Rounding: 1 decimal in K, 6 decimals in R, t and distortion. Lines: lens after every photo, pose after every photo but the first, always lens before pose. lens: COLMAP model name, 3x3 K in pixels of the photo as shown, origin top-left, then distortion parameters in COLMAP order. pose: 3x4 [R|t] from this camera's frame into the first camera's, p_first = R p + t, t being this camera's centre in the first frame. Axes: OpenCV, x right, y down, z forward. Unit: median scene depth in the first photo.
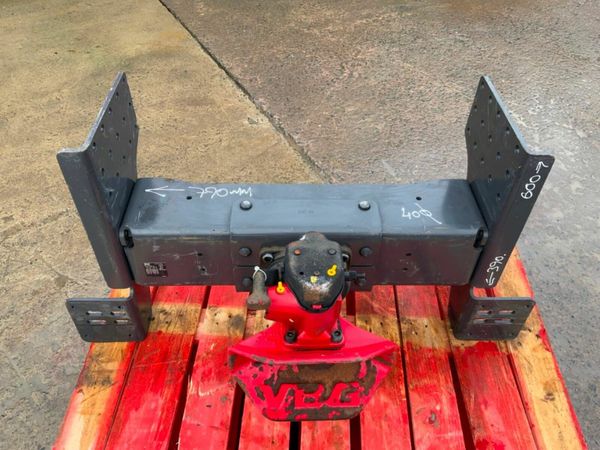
lens RADIAL K [[497.0, 0, 300.0], [0, 497.0, 225.0], [0, 0, 1]] dist [0.104539, -0.210539]
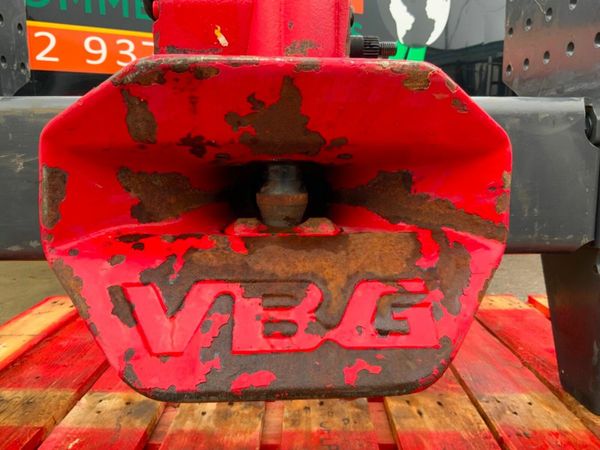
lens RADIAL K [[497.0, 0, 300.0], [0, 497.0, 225.0], [0, 0, 1]] dist [0.104539, -0.210539]
pose [[0.999164, -0.027224, 0.030508, 0.017518], [0.039995, 0.805828, -0.590797, 0.355790], [-0.008501, 0.591523, 0.806243, 0.522355]]
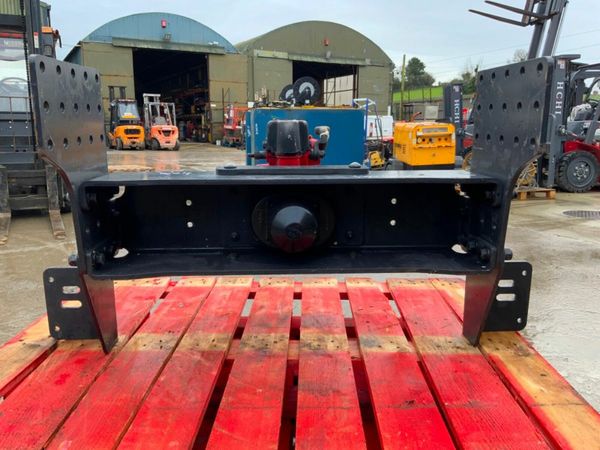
lens RADIAL K [[497.6, 0, 300.0], [0, 497.6, 225.0], [0, 0, 1]] dist [0.057500, -0.111843]
pose [[-0.999548, -0.014378, -0.026402, 0.017178], [-0.029964, 0.547516, 0.836258, -0.642150], [0.002432, 0.836672, -0.547700, 1.342210]]
